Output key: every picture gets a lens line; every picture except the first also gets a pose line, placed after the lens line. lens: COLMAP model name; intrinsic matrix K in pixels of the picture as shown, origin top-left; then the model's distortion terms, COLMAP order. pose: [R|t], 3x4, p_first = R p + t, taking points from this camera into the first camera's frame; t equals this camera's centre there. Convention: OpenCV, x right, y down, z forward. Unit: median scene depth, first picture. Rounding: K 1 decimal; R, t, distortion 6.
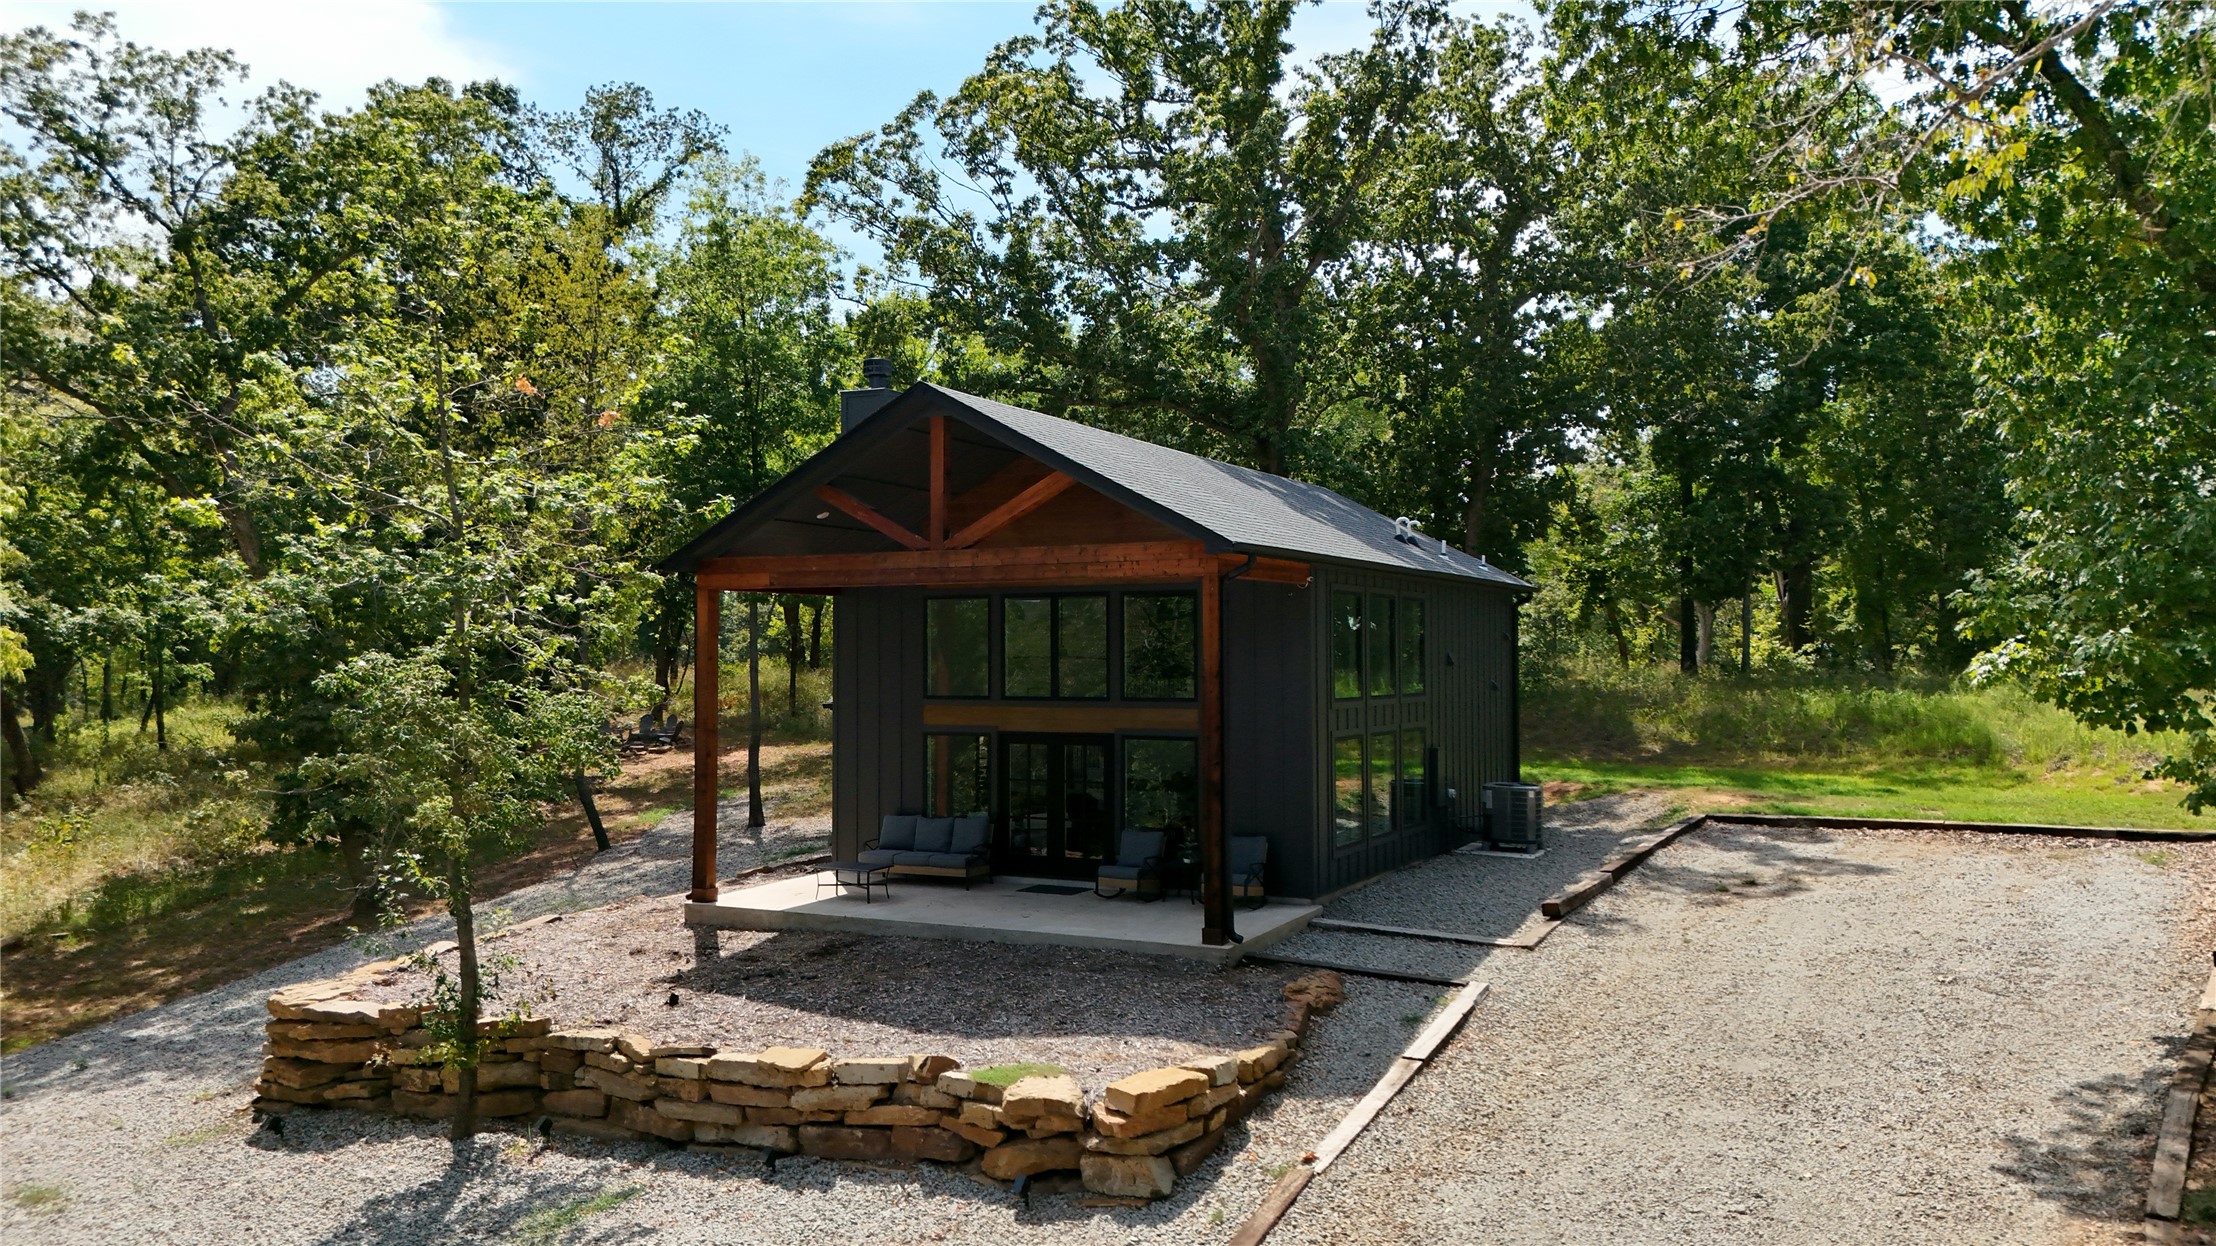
lens RADIAL K [[1666.3, 0, 1108.0], [0, 1666.3, 623.0], [0, 0, 1]] dist [0.049249, -0.043487]
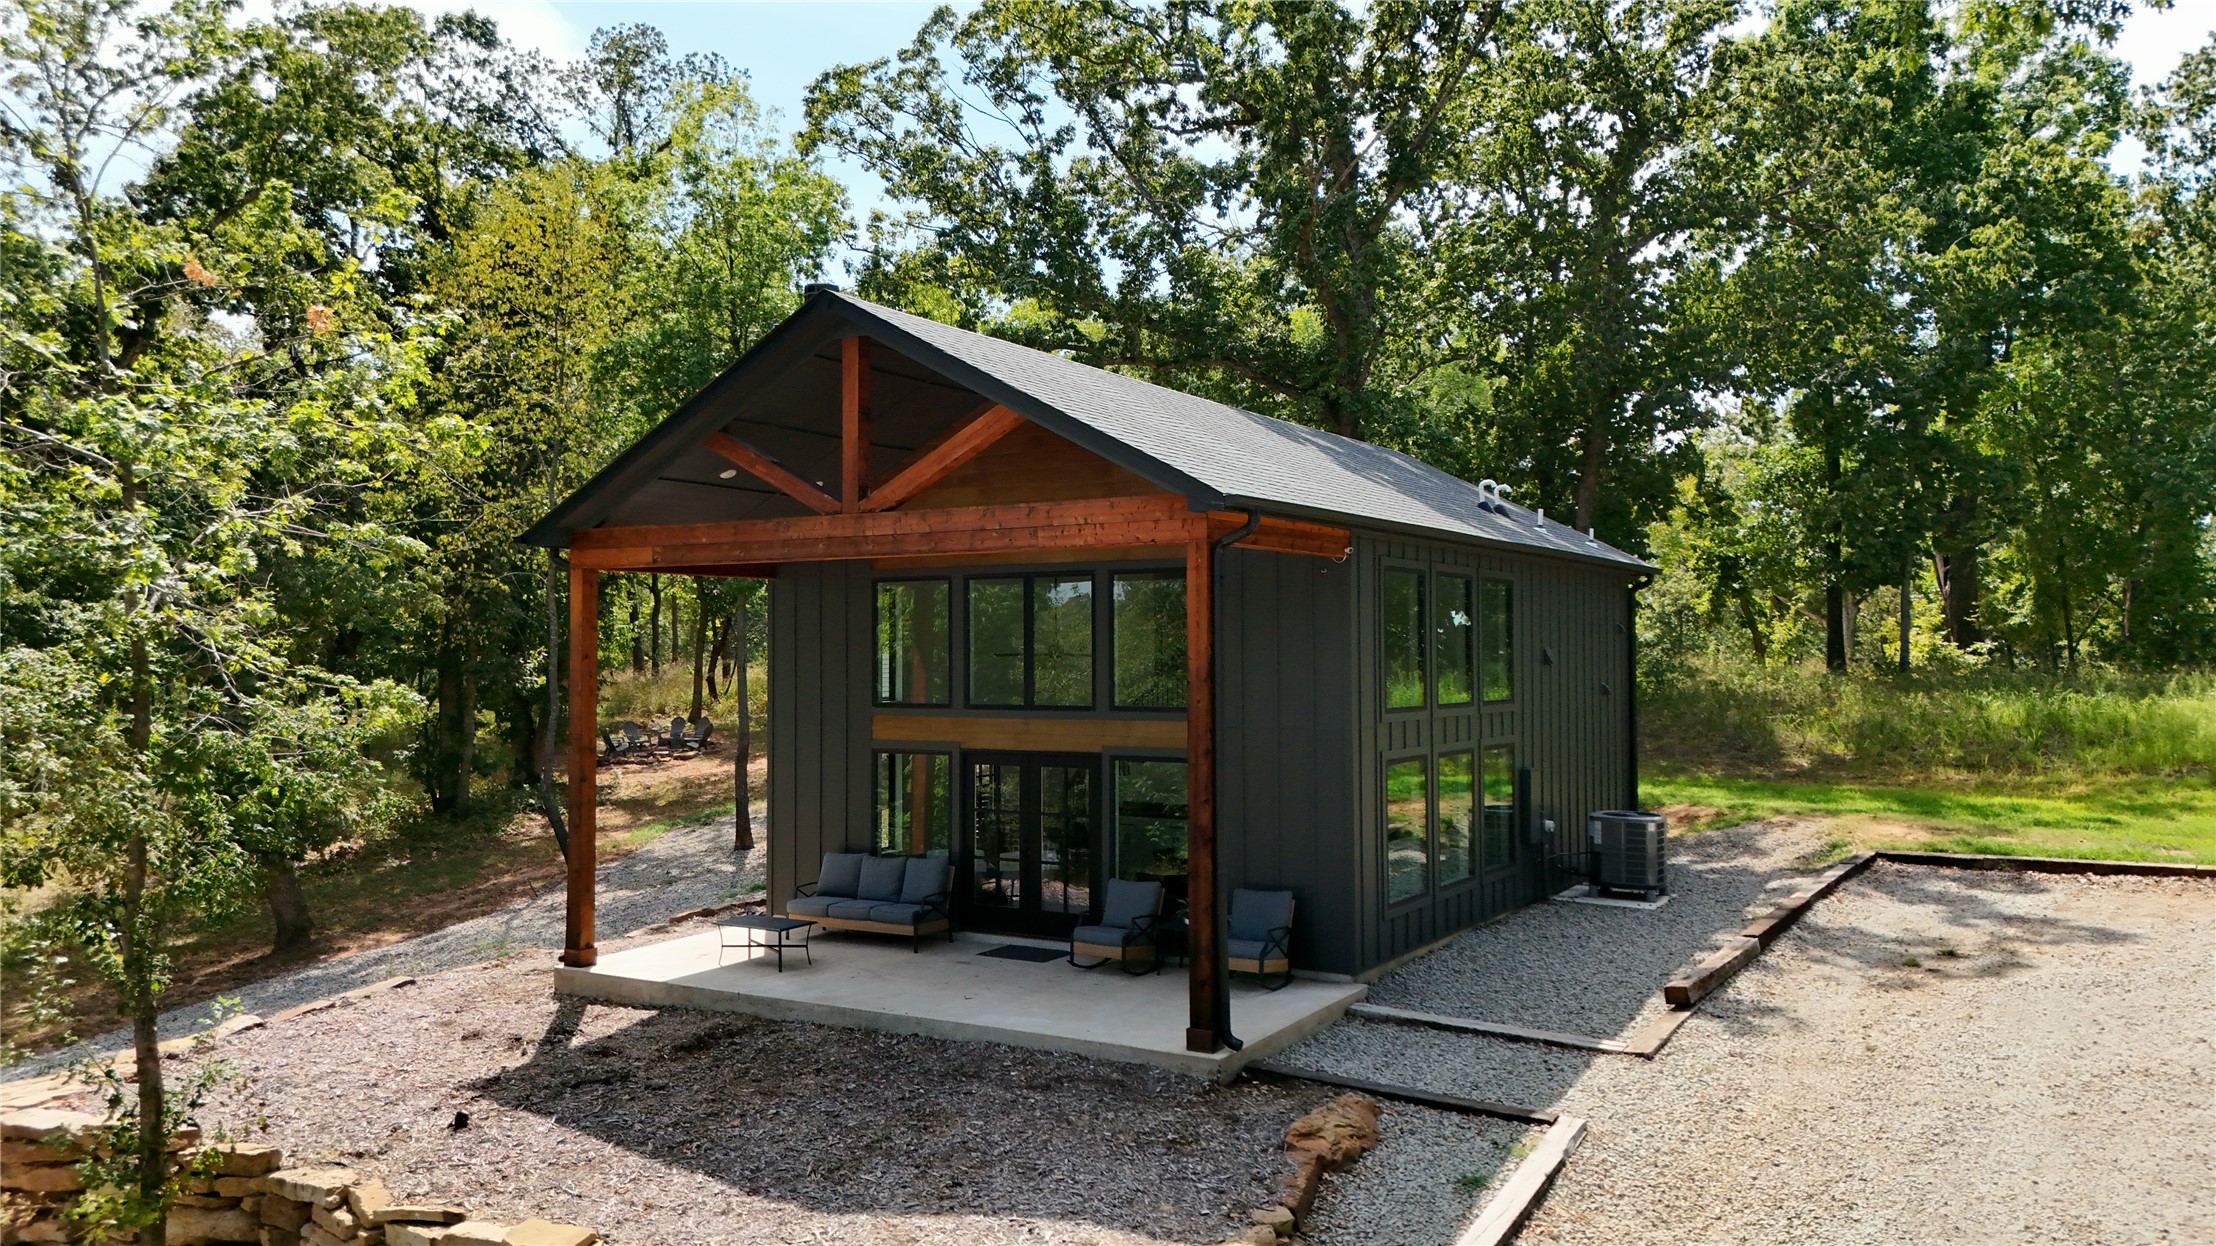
lens RADIAL K [[1666.3, 0, 1108.0], [0, 1666.3, 623.0], [0, 0, 1]] dist [0.049249, -0.043487]
pose [[0.997699, -0.002215, -0.067762, 0.036796], [0.002300, 0.999997, 0.001177, 0.002993], [0.067759, -0.001330, 0.997701, 0.139186]]
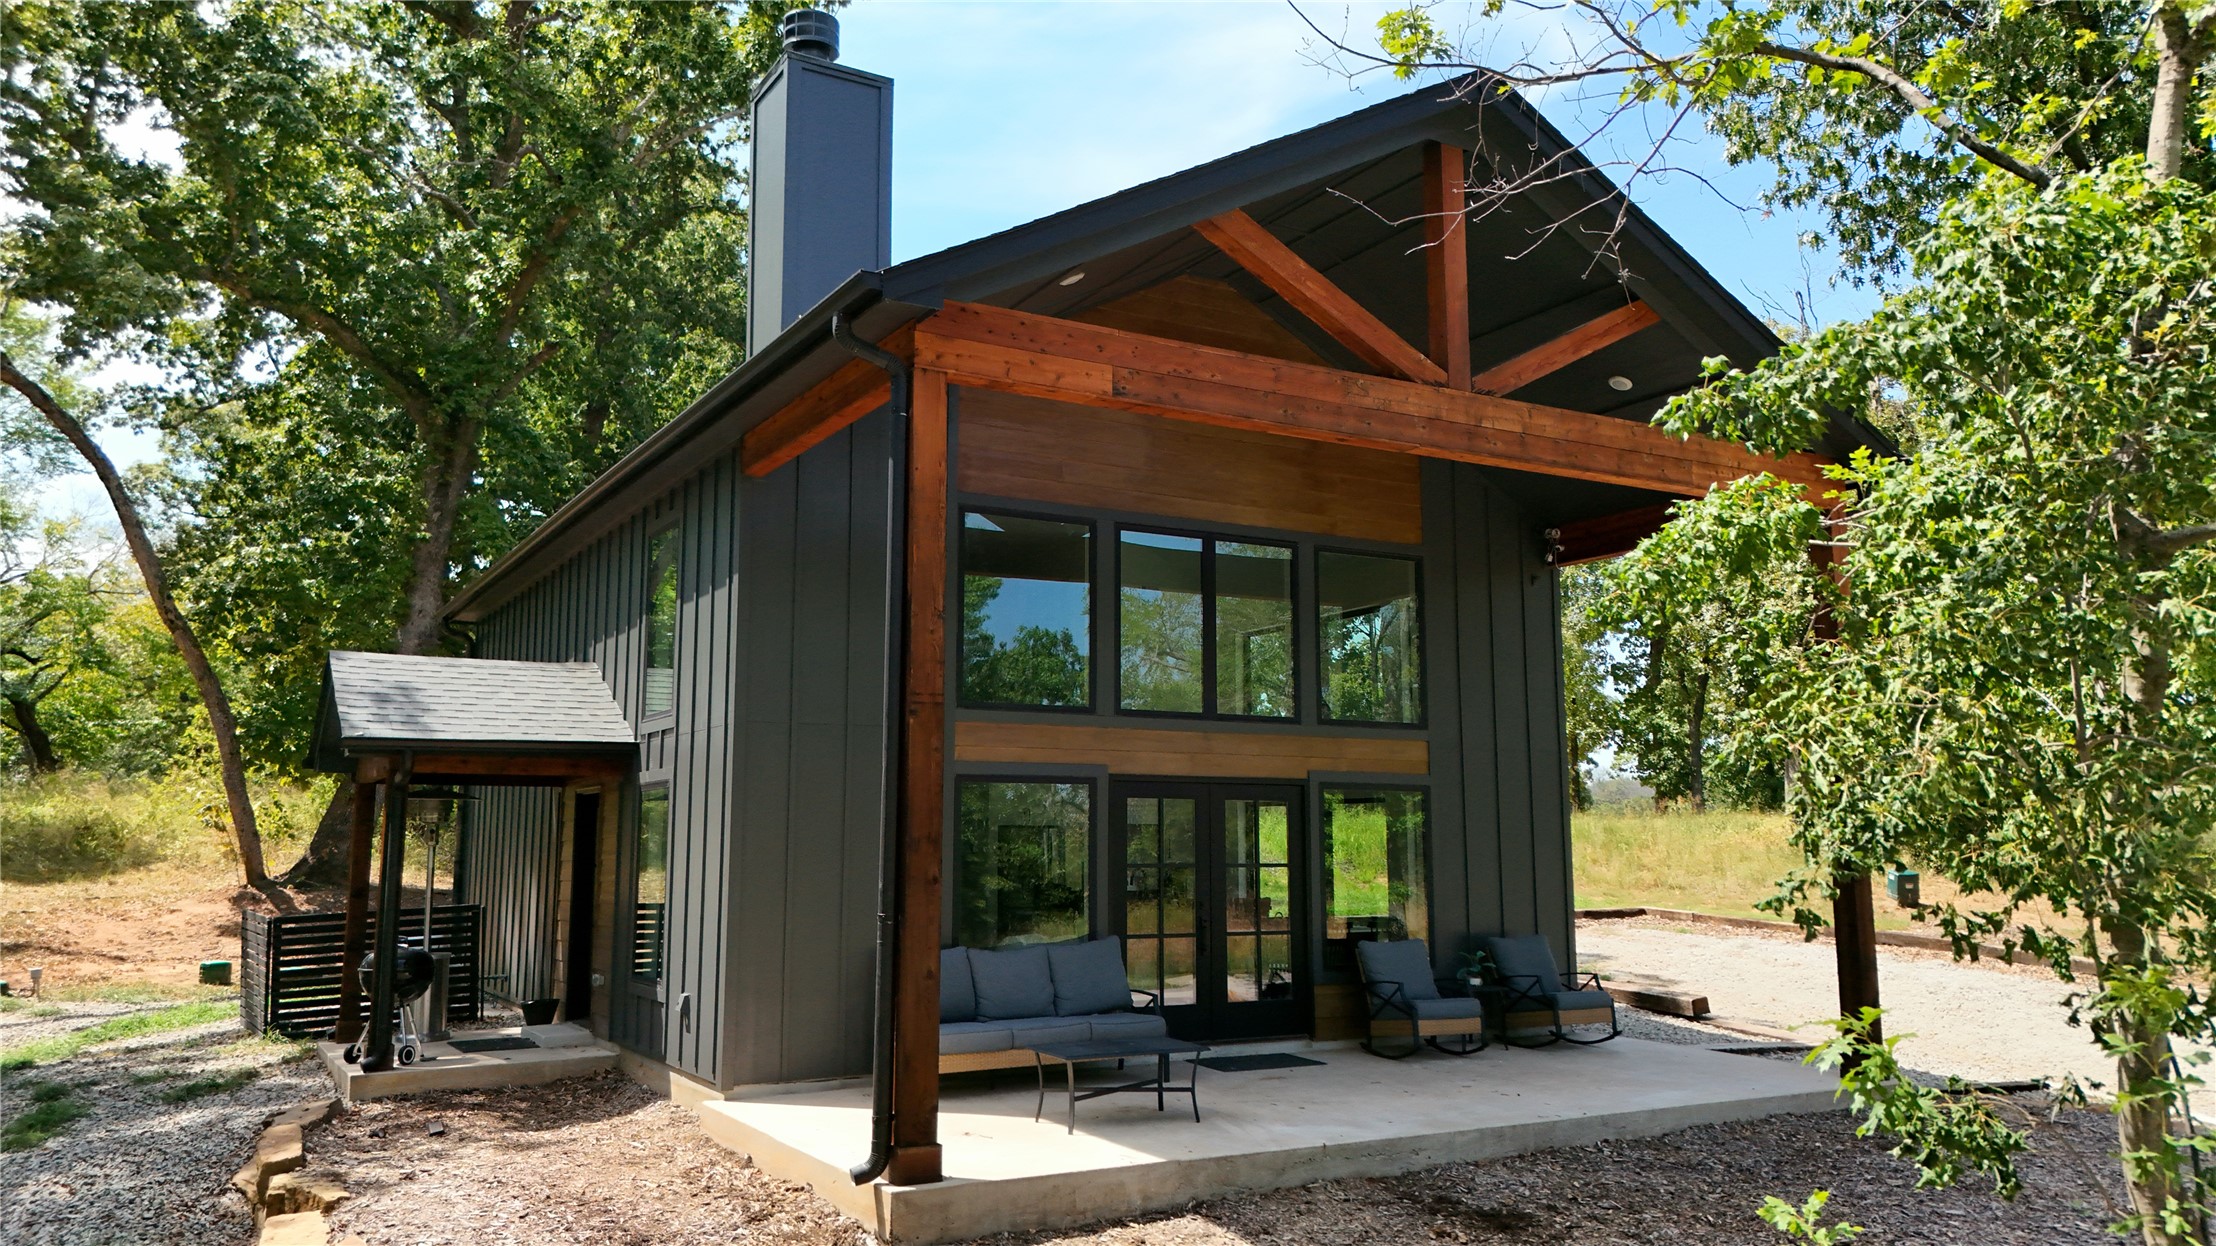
lens RADIAL K [[1666.3, 0, 1108.0], [0, 1666.3, 623.0], [0, 0, 1]] dist [0.049249, -0.043487]
pose [[0.538301, 0.112212, 0.835249, -0.330035], [-0.014656, 0.992193, -0.123852, 0.052854], [-0.842625, 0.054428, 0.535742, 0.456683]]
